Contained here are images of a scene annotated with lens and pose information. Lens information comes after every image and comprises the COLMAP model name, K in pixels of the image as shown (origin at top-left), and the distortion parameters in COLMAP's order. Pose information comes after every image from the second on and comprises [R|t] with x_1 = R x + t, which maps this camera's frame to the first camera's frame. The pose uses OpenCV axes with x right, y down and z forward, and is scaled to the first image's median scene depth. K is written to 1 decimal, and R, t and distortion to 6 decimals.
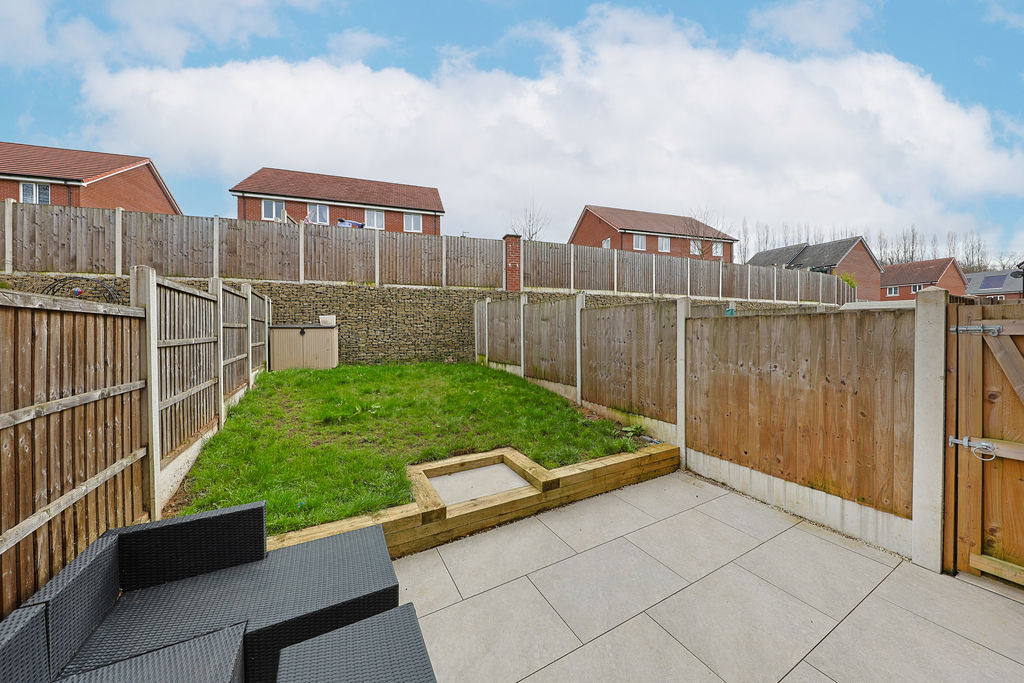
lens RADIAL K [[329.0, 0, 494.5], [0, 329.0, 334.6], [0, 0, 1]] dist [0.000945, -0.003918]
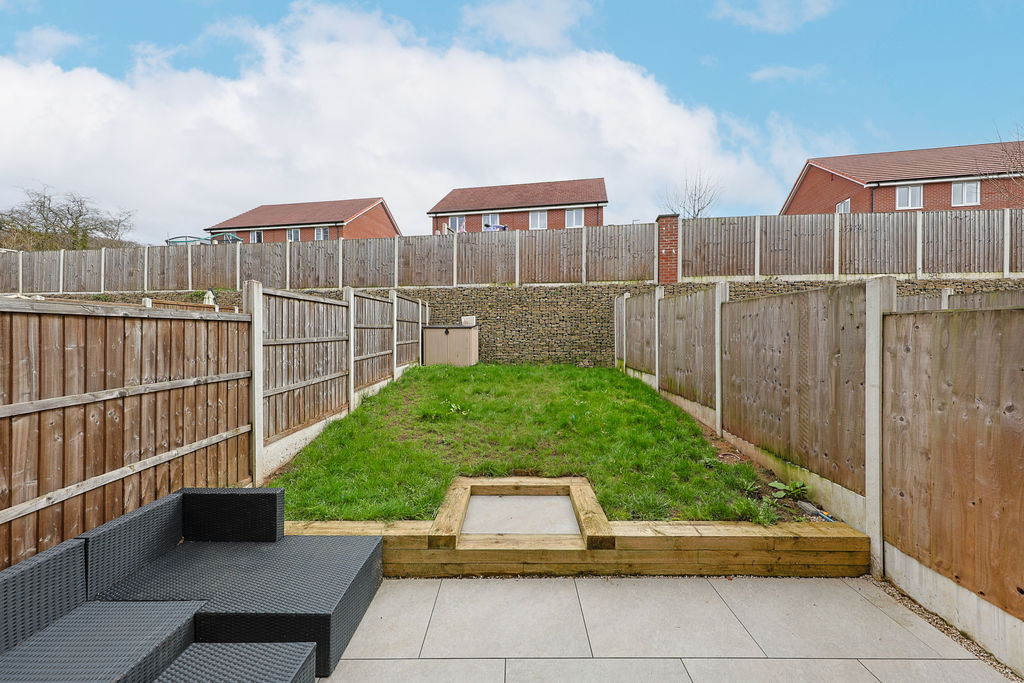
lens RADIAL K [[340.8, 0, 517.8], [0, 340.8, 332.3], [0, 0, 1]] dist [0.002846, -0.000236]
pose [[0.891567, 0.007009, -0.452835, 0.247519], [-0.008984, 0.999957, -0.002212, -0.009467], [0.452800, 0.006040, 0.891592, 0.161186]]
